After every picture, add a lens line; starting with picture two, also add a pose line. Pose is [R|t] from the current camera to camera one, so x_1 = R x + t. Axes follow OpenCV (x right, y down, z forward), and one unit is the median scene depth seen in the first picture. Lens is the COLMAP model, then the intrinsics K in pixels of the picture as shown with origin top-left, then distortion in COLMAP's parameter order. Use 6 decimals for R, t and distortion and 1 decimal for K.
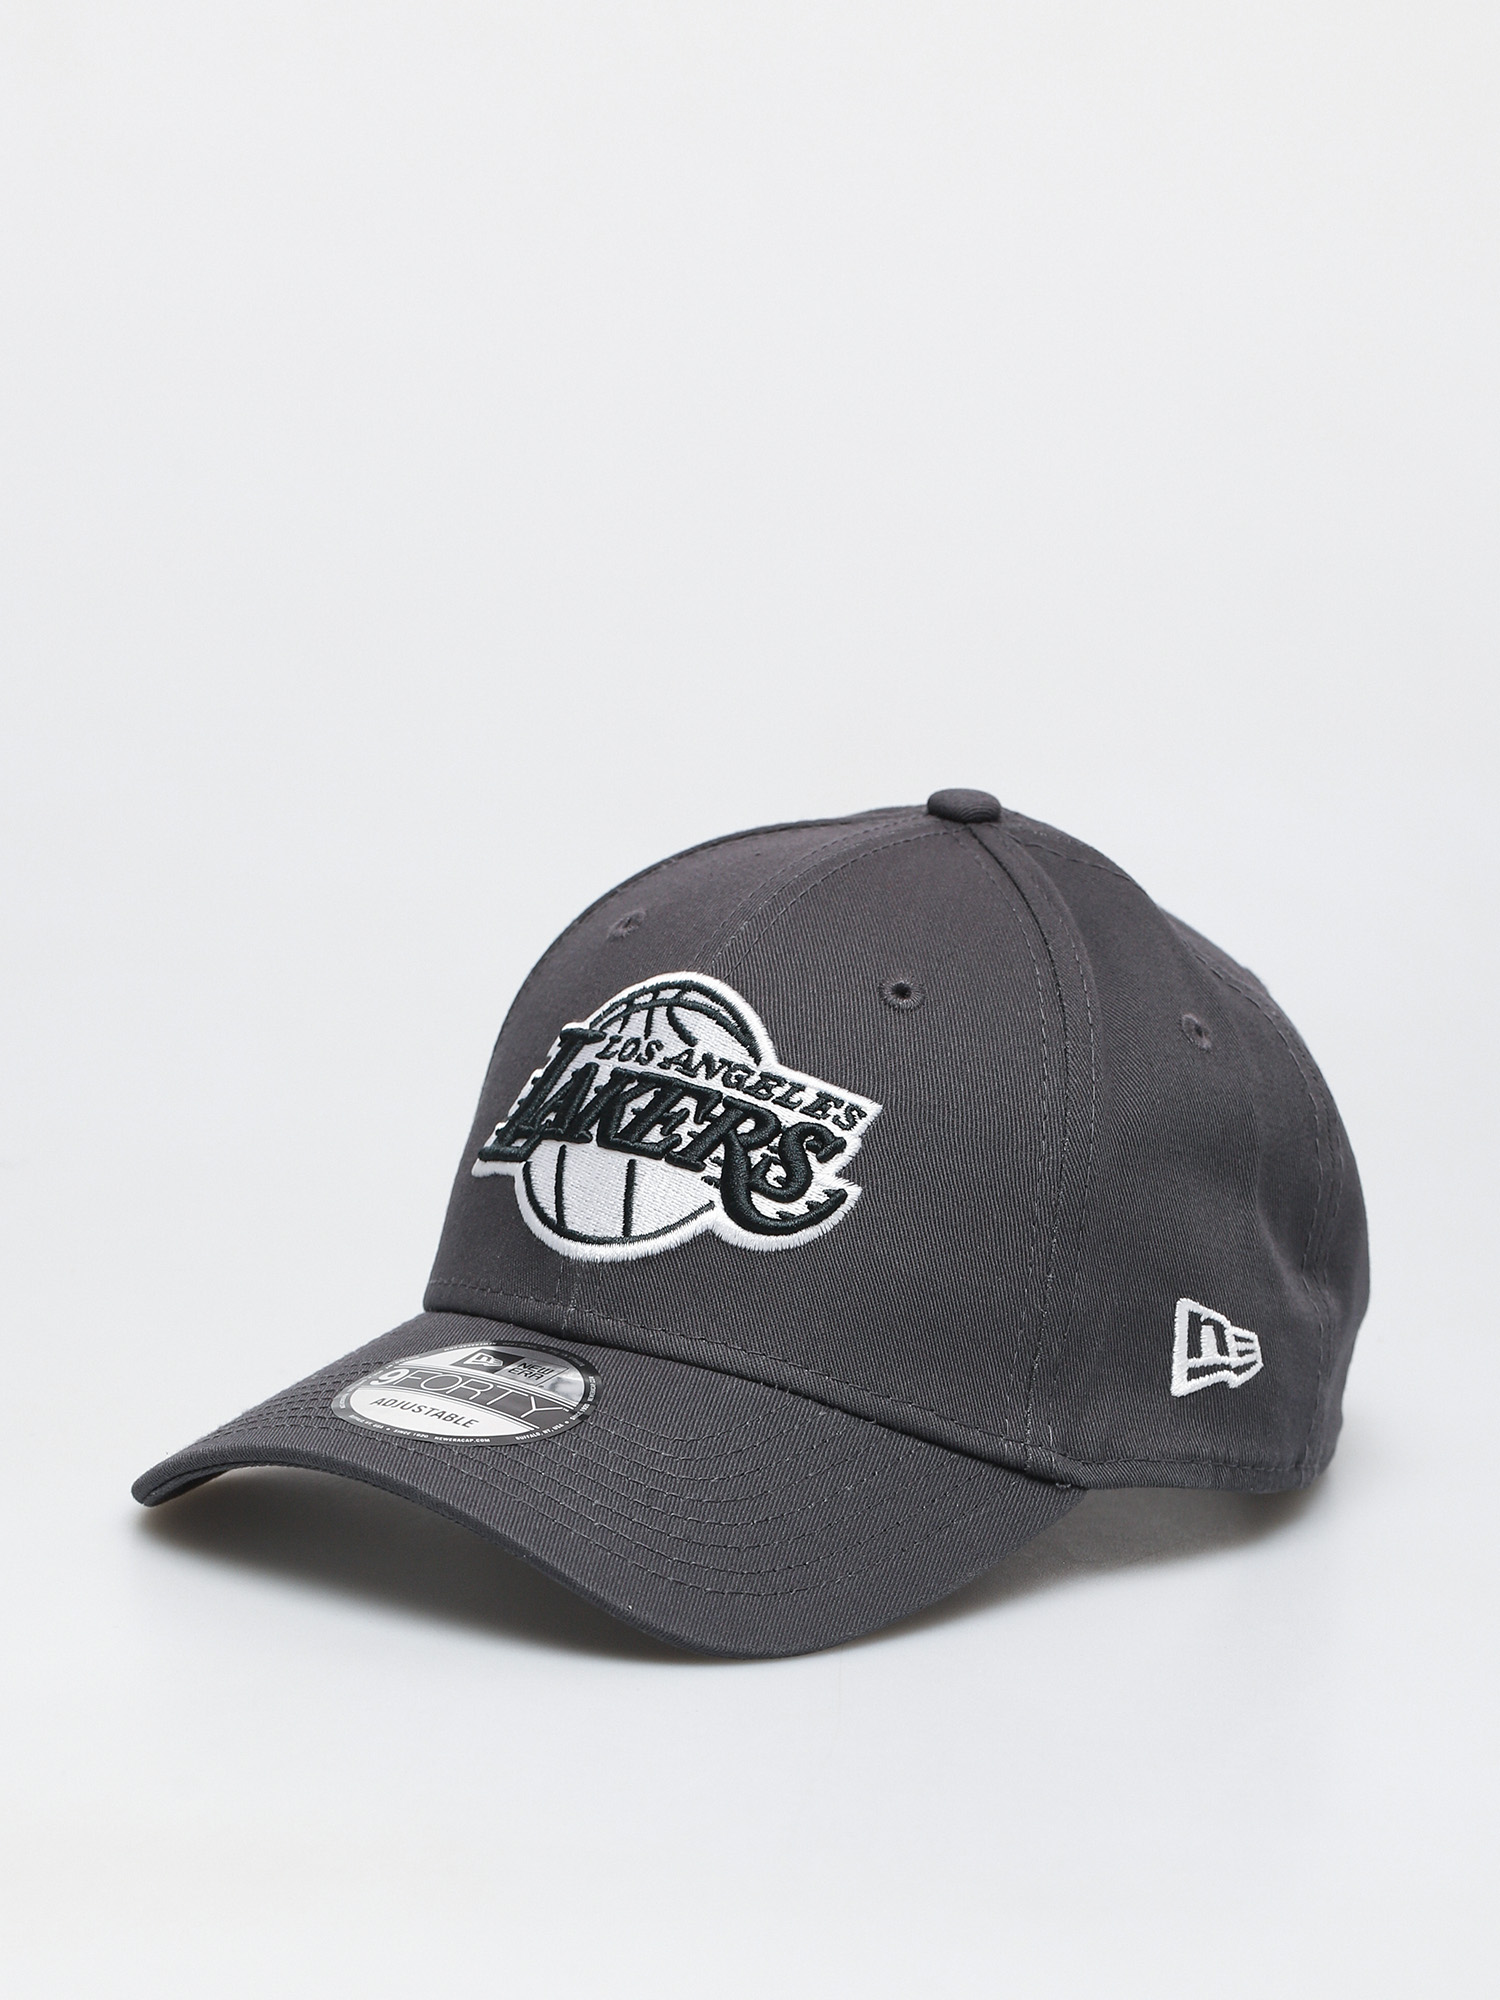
lens RADIAL K [[6952.1, 0, 750.0], [0, 6952.1, 1000.0], [0, 0, 1]] dist [0.206807, 1.837684]
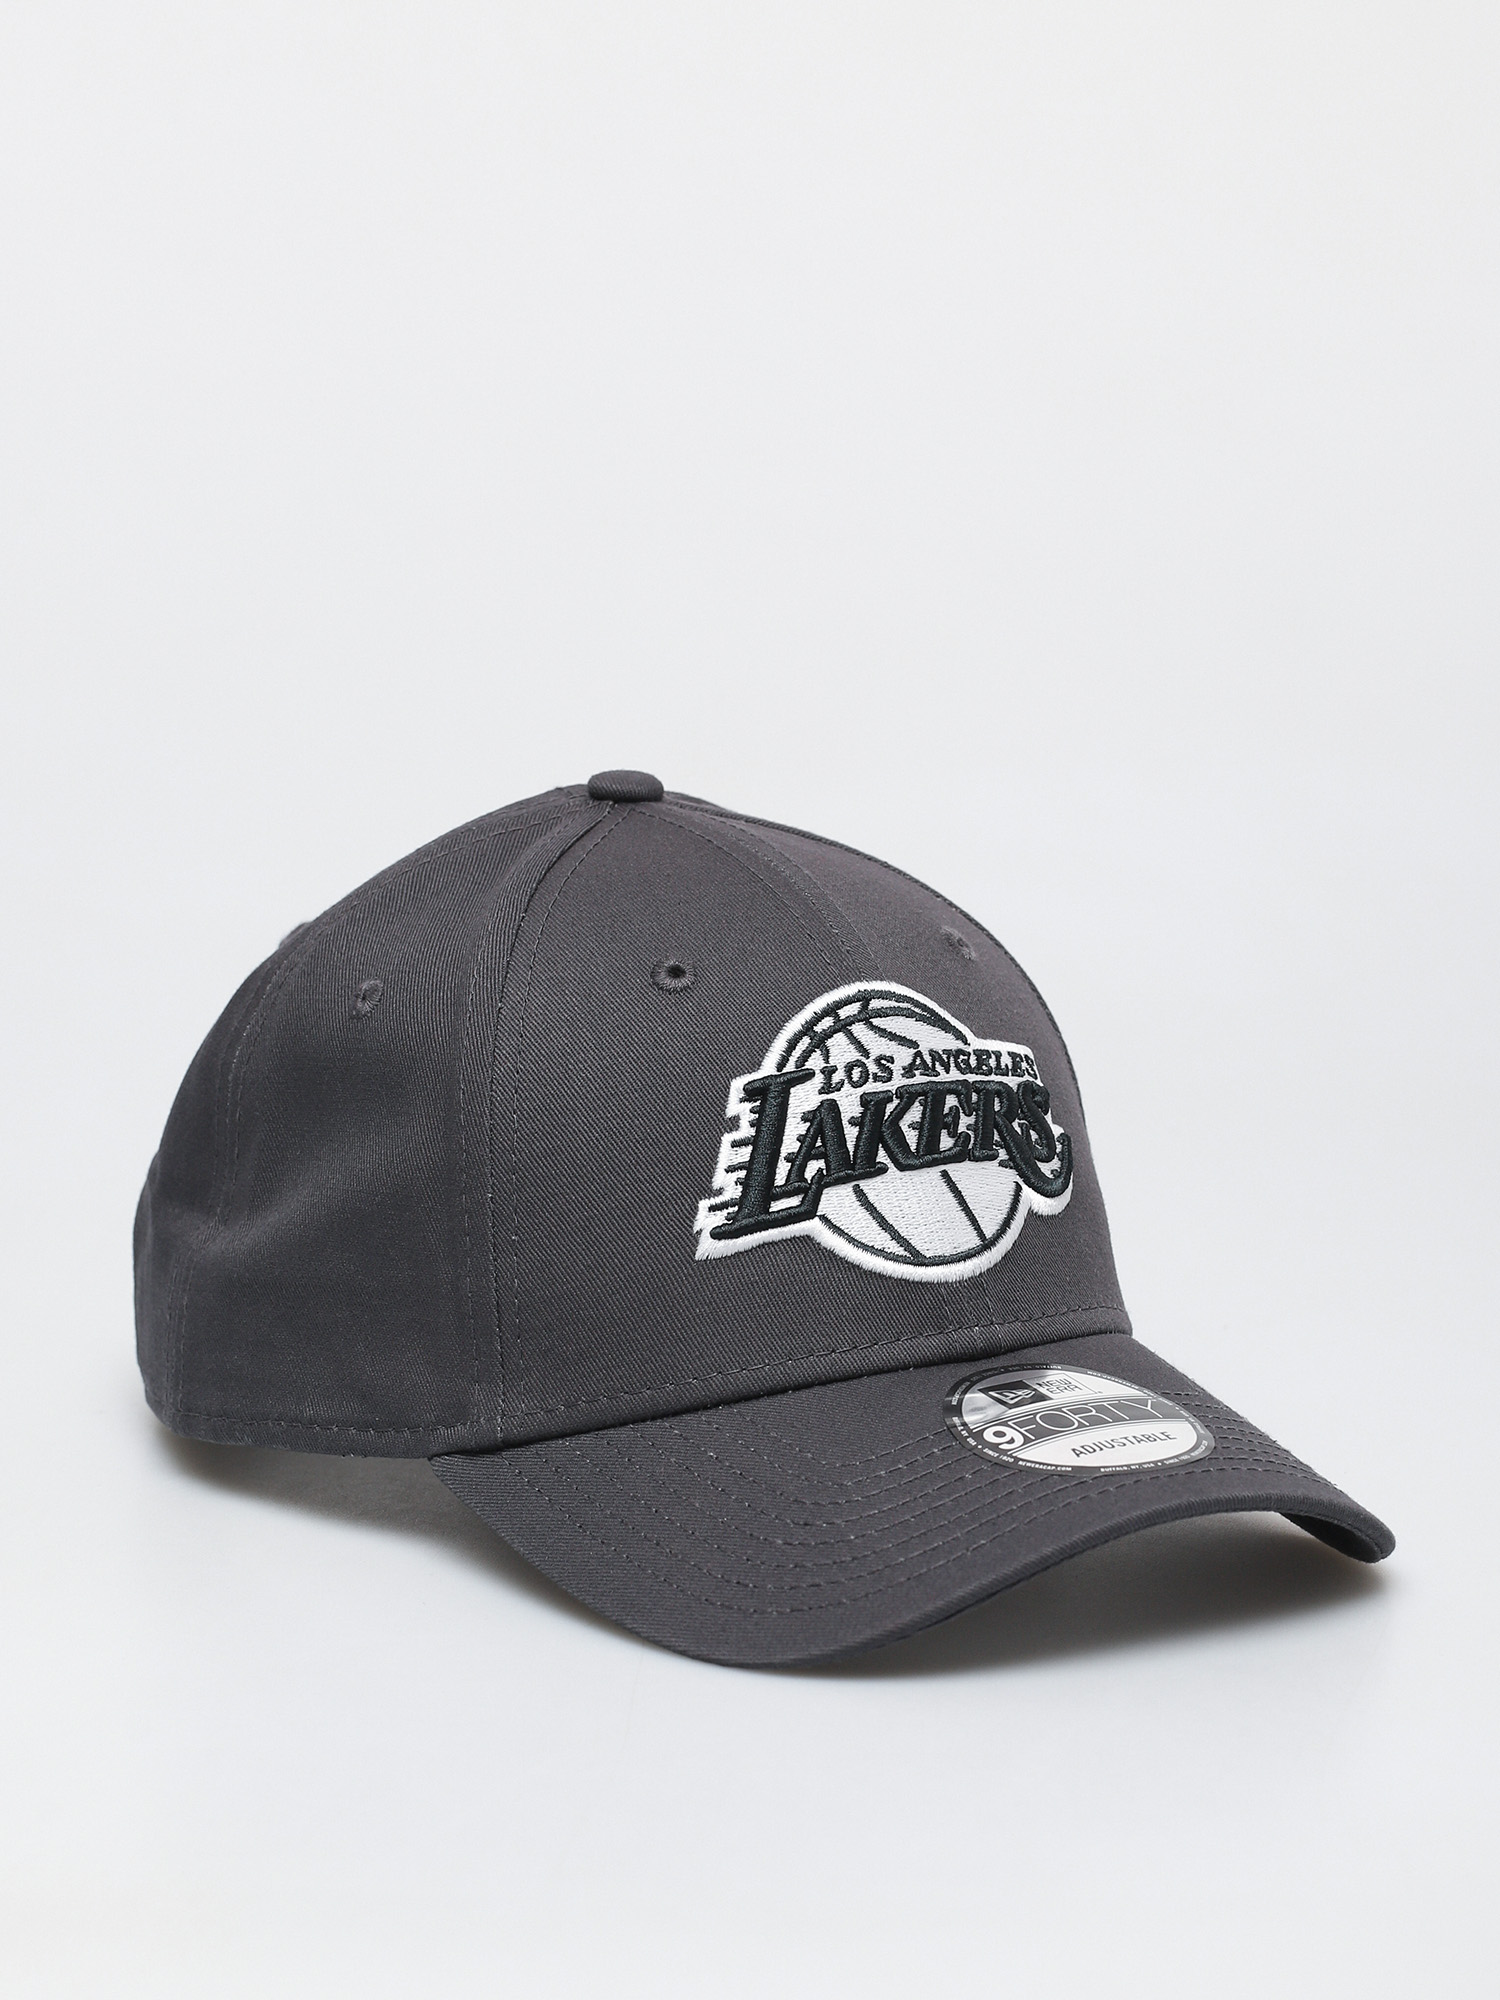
lens RADIAL K [[6952.1, 0, 750.0], [0, 6952.1, 1000.0], [0, 0, 1]] dist [0.206807, 1.837684]
pose [[0.308097, -0.254524, 0.916675, -0.931004], [0.197123, 0.959716, 0.200221, -0.204993], [-0.930709, 0.119010, 0.345858, 0.680585]]
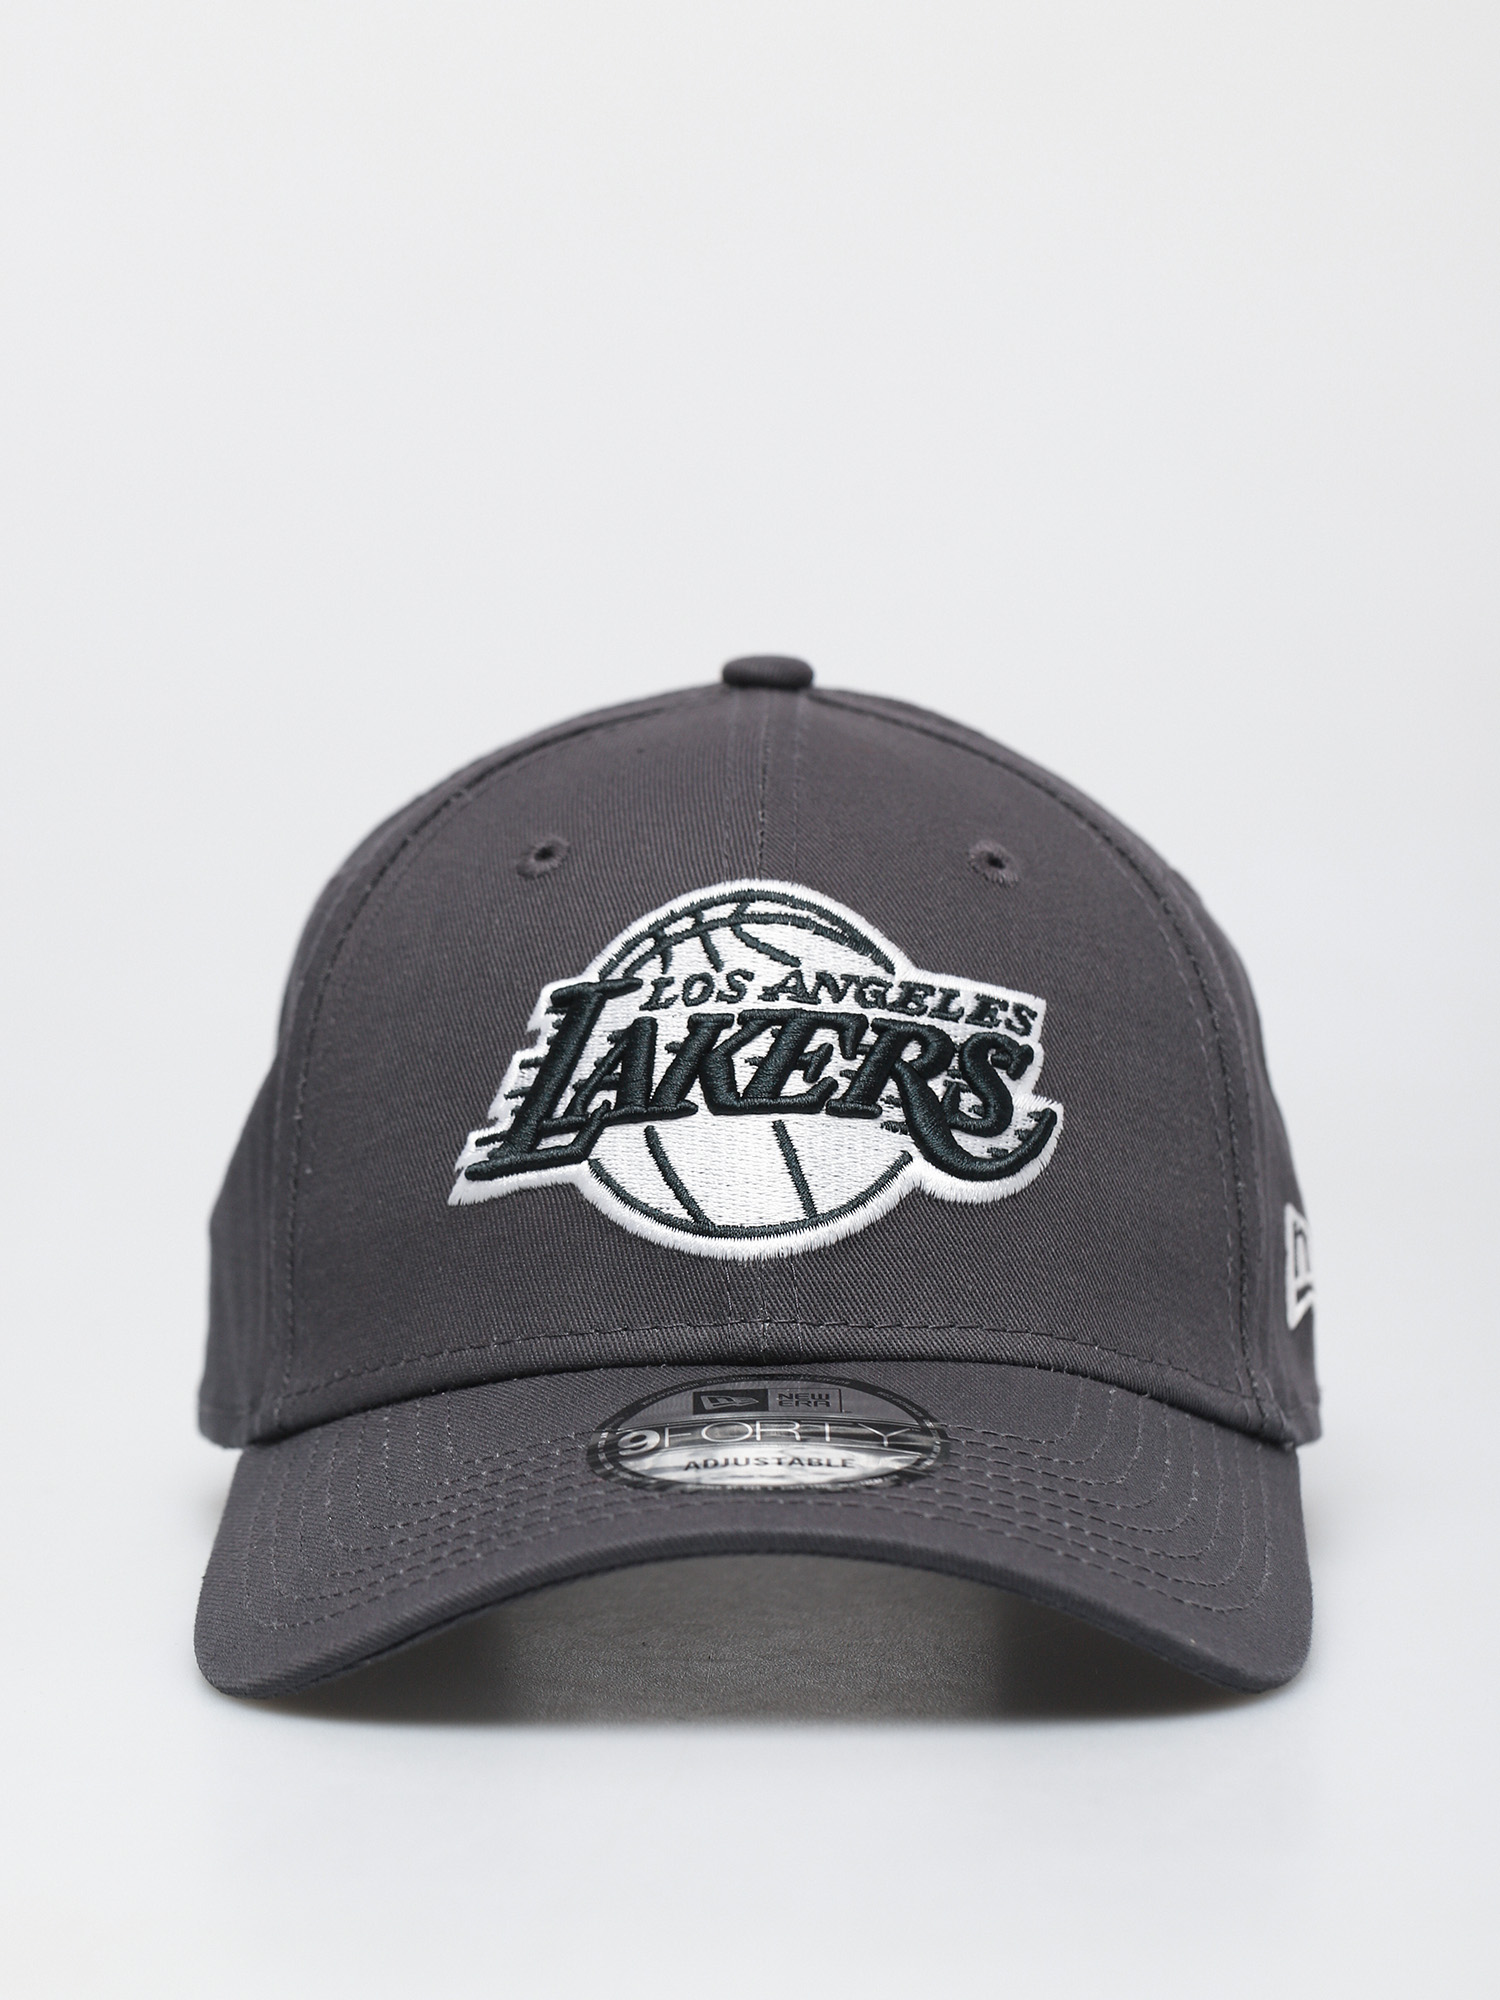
lens RADIAL K [[6952.1, 0, 750.0], [0, 6952.1, 1000.0], [0, 0, 1]] dist [0.206807, 1.837684]
pose [[0.802327, -0.136621, 0.581039, -0.458169], [0.177989, 0.983927, -0.014423, 0.020437], [-0.569729, 0.114990, 0.813748, 0.384914]]
